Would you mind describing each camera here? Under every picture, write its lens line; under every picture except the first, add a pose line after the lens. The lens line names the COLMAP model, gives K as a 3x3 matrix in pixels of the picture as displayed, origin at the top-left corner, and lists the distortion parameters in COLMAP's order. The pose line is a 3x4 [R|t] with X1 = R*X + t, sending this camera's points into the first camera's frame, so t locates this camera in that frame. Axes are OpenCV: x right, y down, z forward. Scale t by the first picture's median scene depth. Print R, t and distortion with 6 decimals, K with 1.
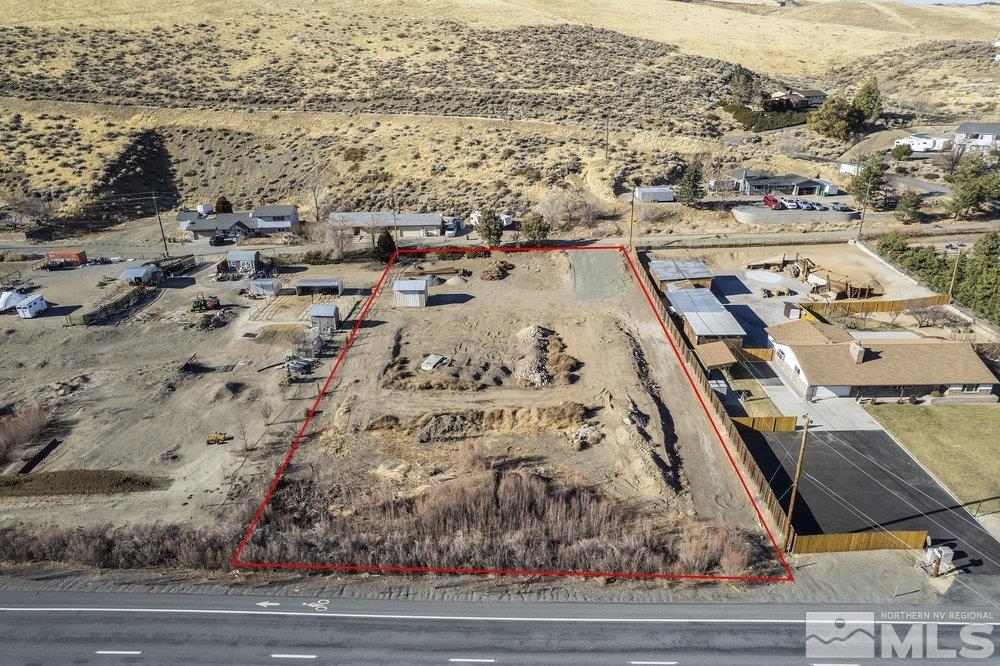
lens RADIAL K [[639.0, 0, 499.3], [0, 639.0, 337.7], [0, 0, 1]] dist [-0.041681, 0.031073]
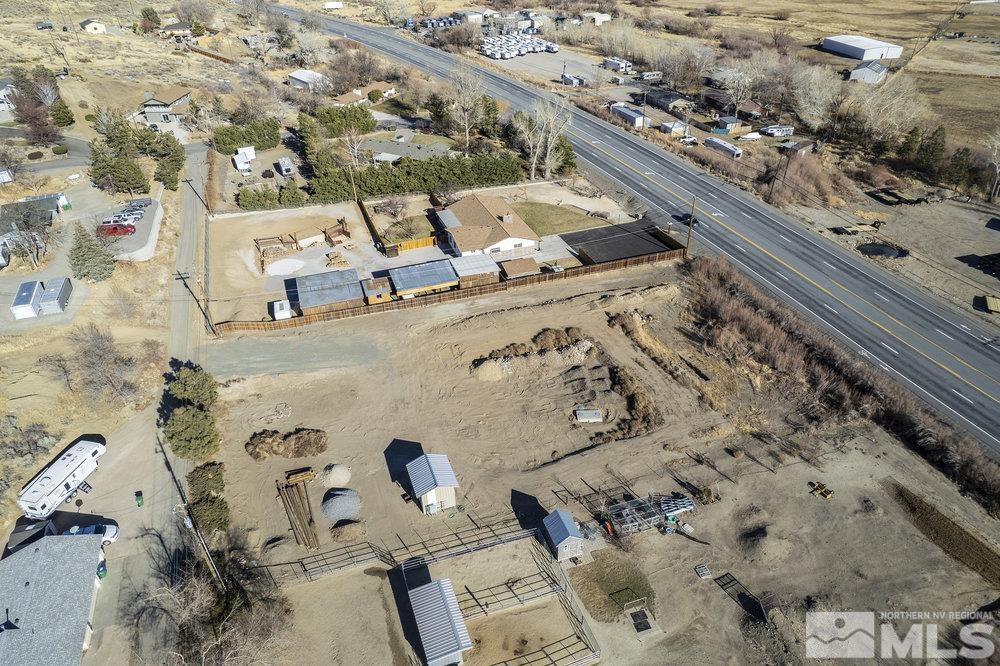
lens RADIAL K [[639.0, 0, 493.2], [0, 639.0, 333.9], [0, 0, 1]] dist [-0.041681, 0.031073]
pose [[-0.351903, -0.512428, 0.783315, -0.427169], [0.388173, 0.681601, 0.620275, -0.401508], [-0.851755, 0.522338, -0.040947, 0.622535]]
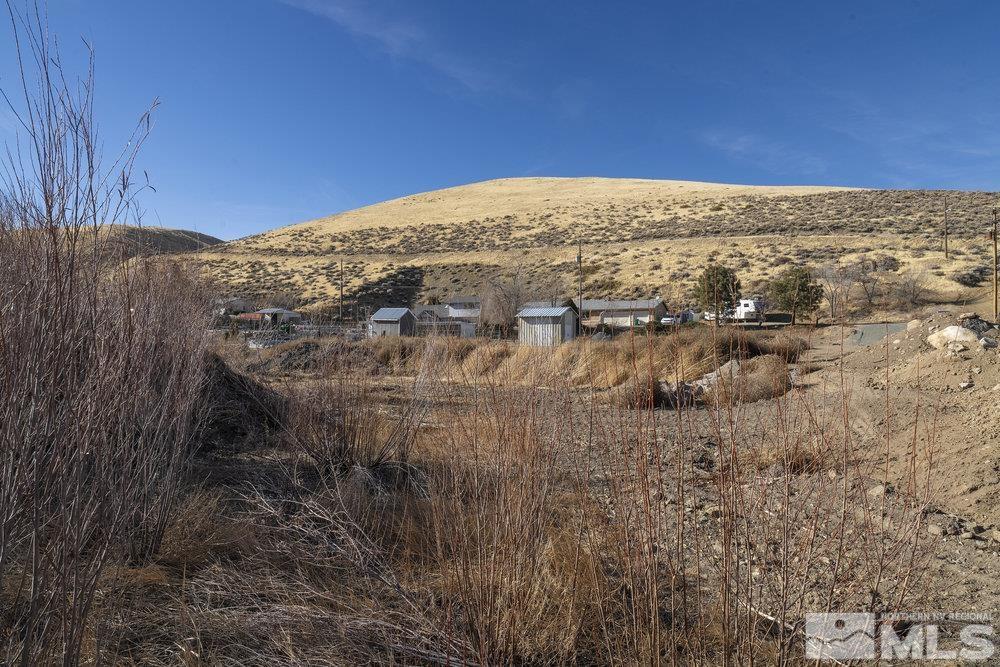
lens RADIAL K [[588.4, 0, 501.0], [0, 588.4, 332.4], [0, 0, 1]] dist [-0.004782, 0.001266]
pose [[0.871468, 0.019930, -0.490047, 0.071562], [-0.209927, 0.918177, -0.335978, 0.092080], [0.443254, 0.395668, 0.804346, 0.364211]]
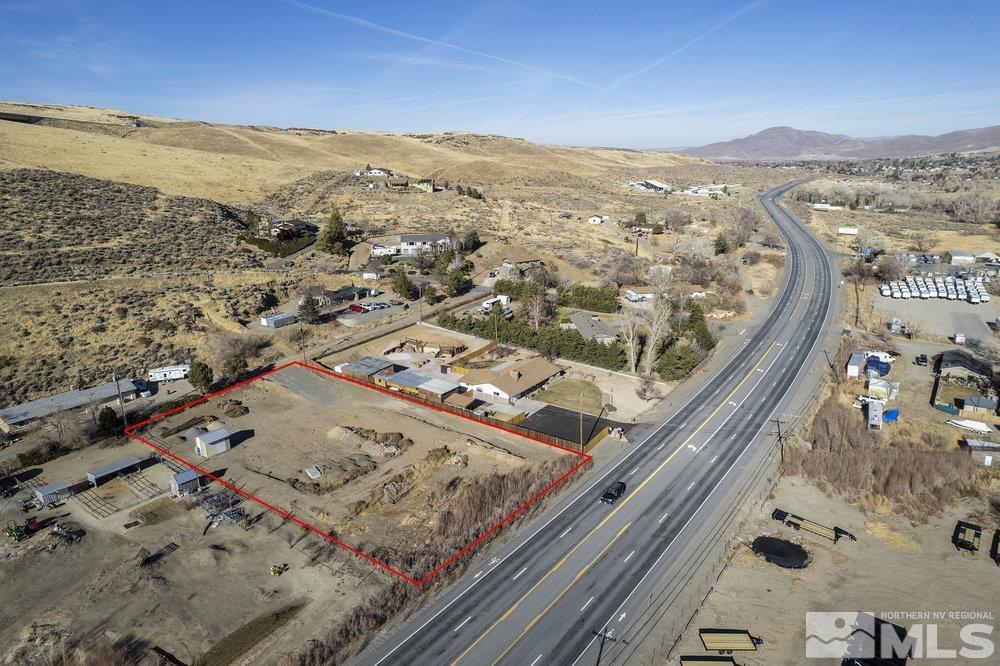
lens RADIAL K [[639.0, 0, 497.4], [0, 639.0, 334.3], [0, 0, 1]] dist [-0.041681, 0.031073]
pose [[0.579690, -0.218528, 0.784987, -0.491776], [0.329947, 0.943807, 0.019085, -0.075618], [-0.745047, 0.247941, 0.619218, -0.106041]]
